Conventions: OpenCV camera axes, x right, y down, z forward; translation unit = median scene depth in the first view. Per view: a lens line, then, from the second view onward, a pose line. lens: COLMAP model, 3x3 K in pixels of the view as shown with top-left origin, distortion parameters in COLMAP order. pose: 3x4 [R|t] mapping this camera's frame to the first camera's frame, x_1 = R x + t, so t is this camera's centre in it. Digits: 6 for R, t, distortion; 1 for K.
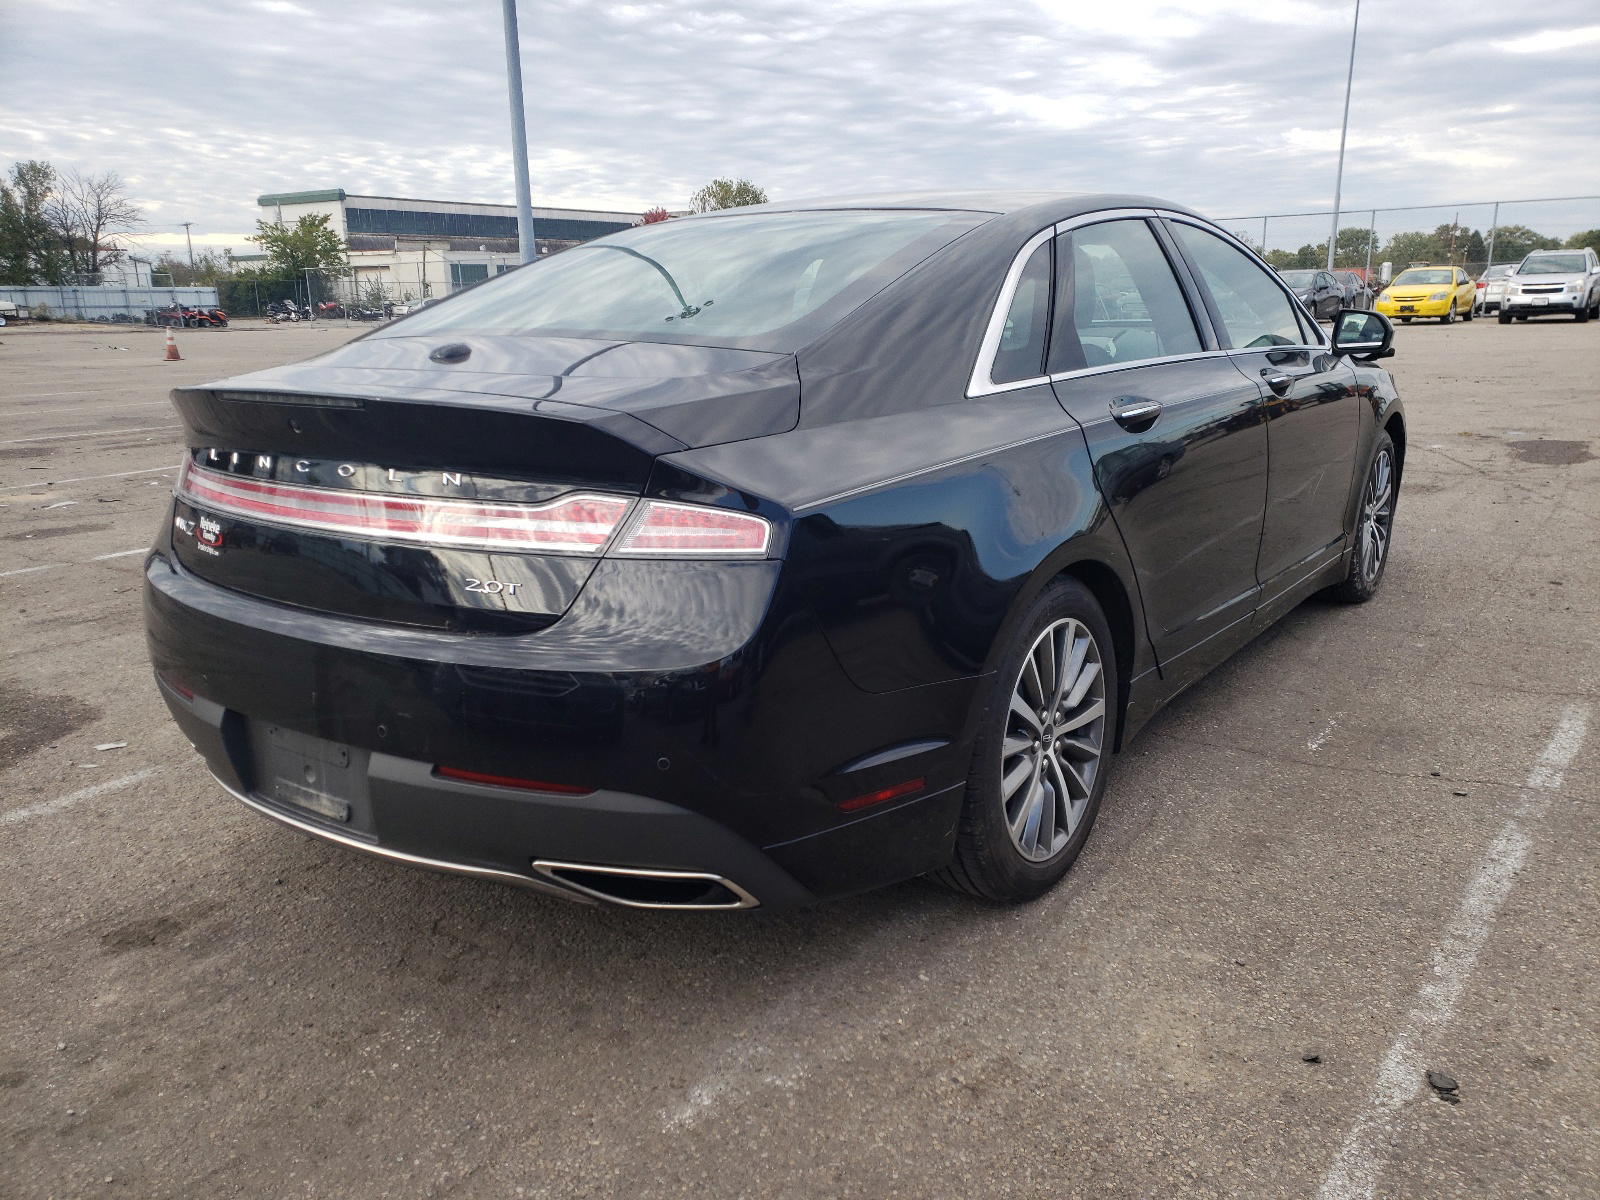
lens RADIAL K [[1239.7, 0, 800.0], [0, 1239.7, 600.0], [0, 0, 1]] dist [0.006564, 0.003055]
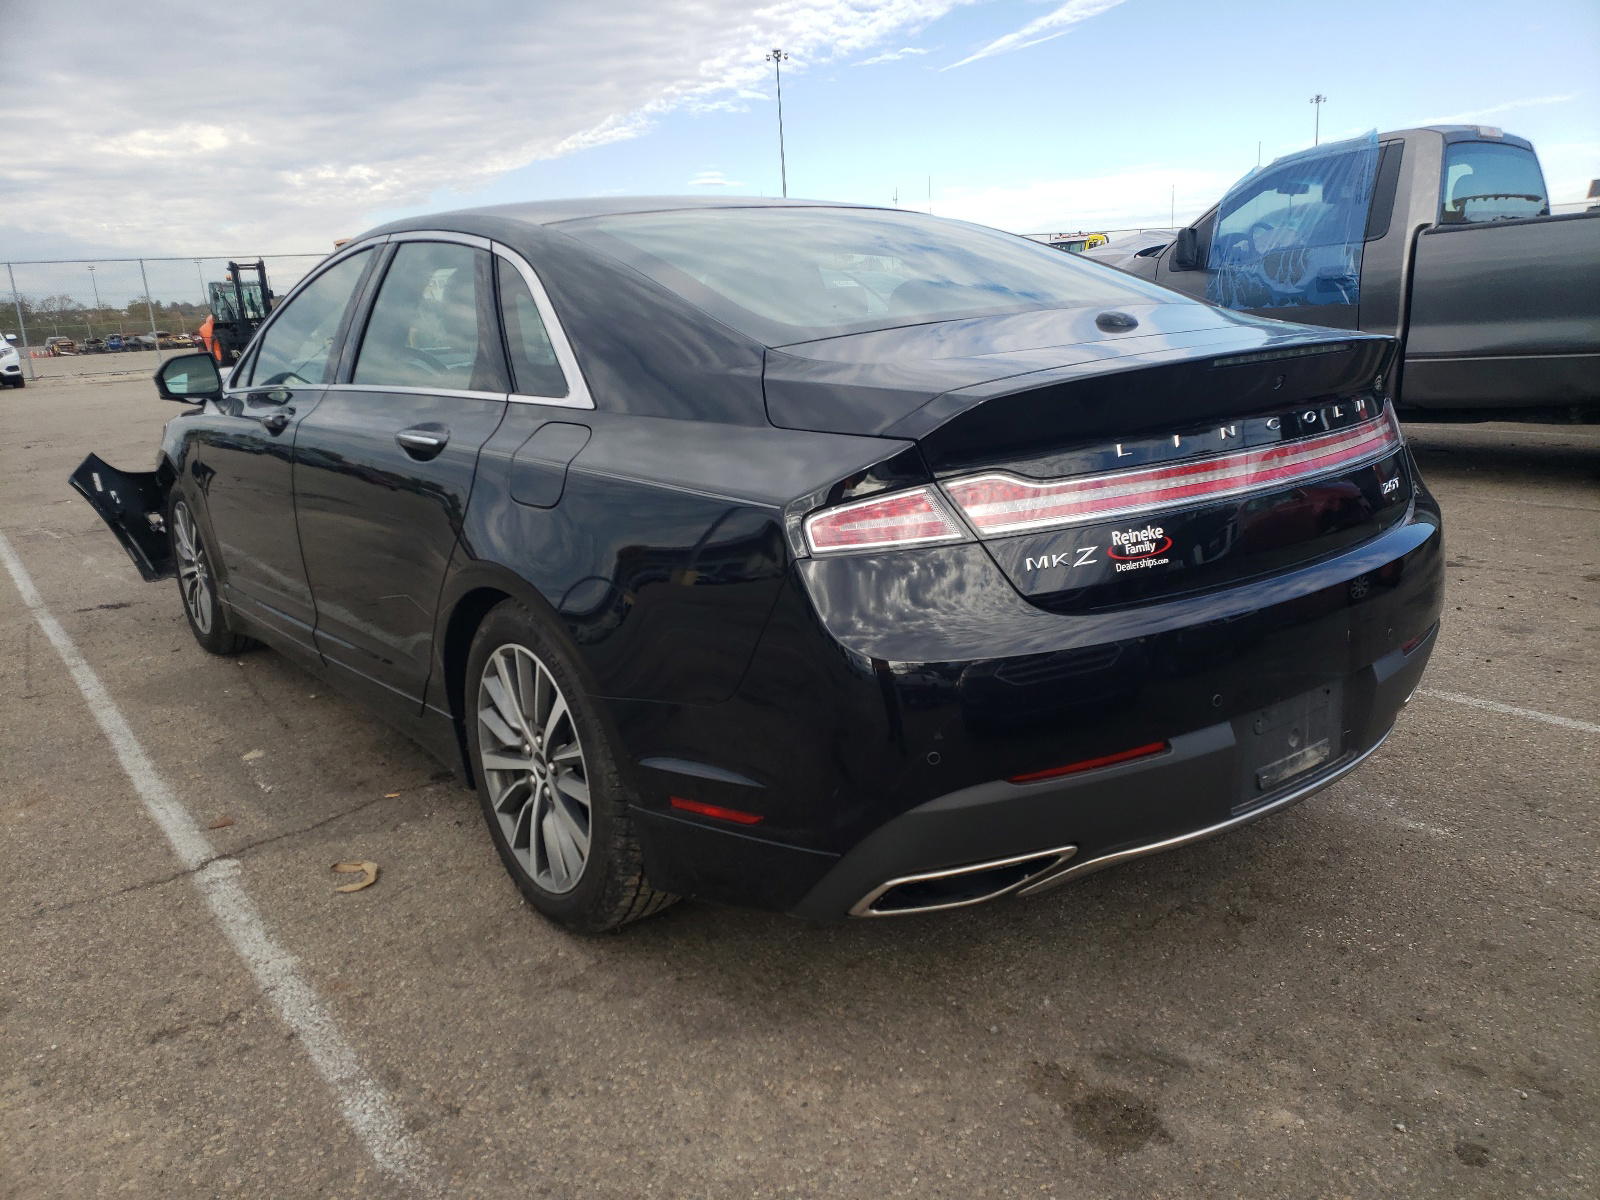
lens RADIAL K [[1224.8, 0, 800.0], [0, 1224.8, 600.0], [0, 0, 1]] dist [-0.006063, -0.009524]
pose [[0.326357, -0.223633, 0.918411, -1.320779], [0.288150, 0.948902, 0.128664, -0.190742], [-0.900256, 0.222650, 0.374120, 0.920067]]
